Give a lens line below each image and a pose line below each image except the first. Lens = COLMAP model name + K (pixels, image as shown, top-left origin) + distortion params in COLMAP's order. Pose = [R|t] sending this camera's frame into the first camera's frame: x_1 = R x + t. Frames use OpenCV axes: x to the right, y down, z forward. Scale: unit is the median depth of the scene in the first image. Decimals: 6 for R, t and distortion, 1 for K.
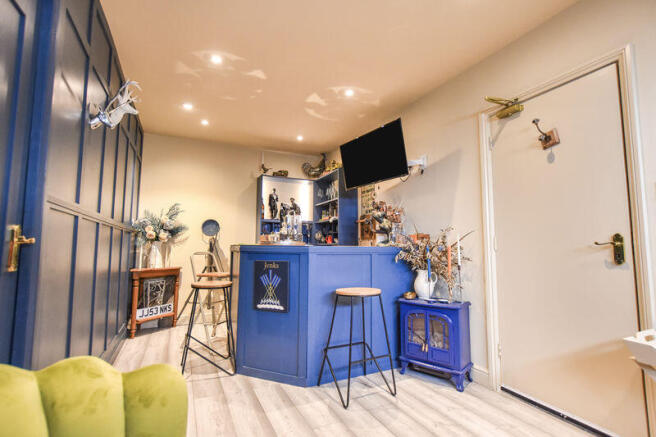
lens RADIAL K [[295.6, 0, 328.6], [0, 295.6, 223.2], [0, 0, 1]] dist [0.000210, -0.000495]
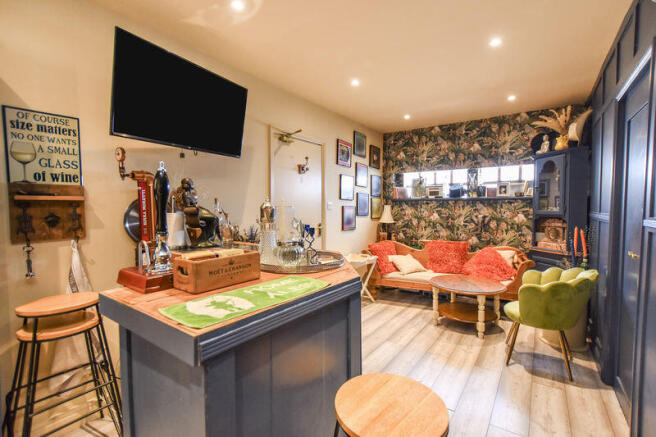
lens RADIAL K [[295.6, 0, 328.6], [0, 295.6, 223.2], [0, 0, 1]] dist [0.000210, -0.000495]
pose [[-0.455050, -0.048852, 0.889125, -0.884904], [-0.064449, 0.997682, 0.021832, -0.013452], [-0.888131, -0.047368, -0.457144, 1.634772]]
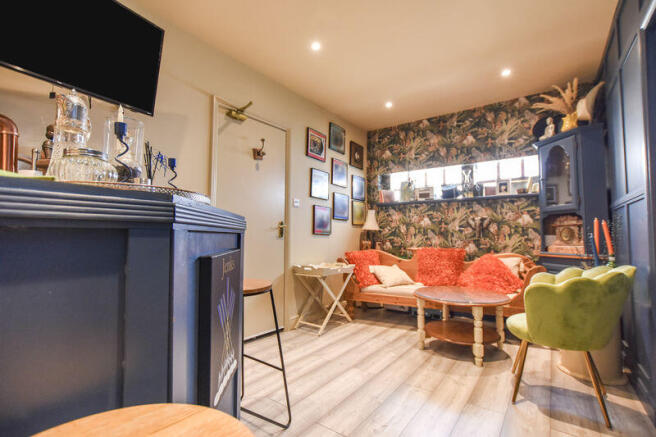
lens RADIAL K [[300.9, 0, 329.6], [0, 300.9, 222.8], [0, 0, 1]] dist [-0.001268, 0.000892]
pose [[-0.443756, 0.034950, 0.895466, -0.722756], [-0.072384, 0.994576, -0.074688, 0.137463], [-0.893219, -0.097961, -0.438820, 1.297339]]
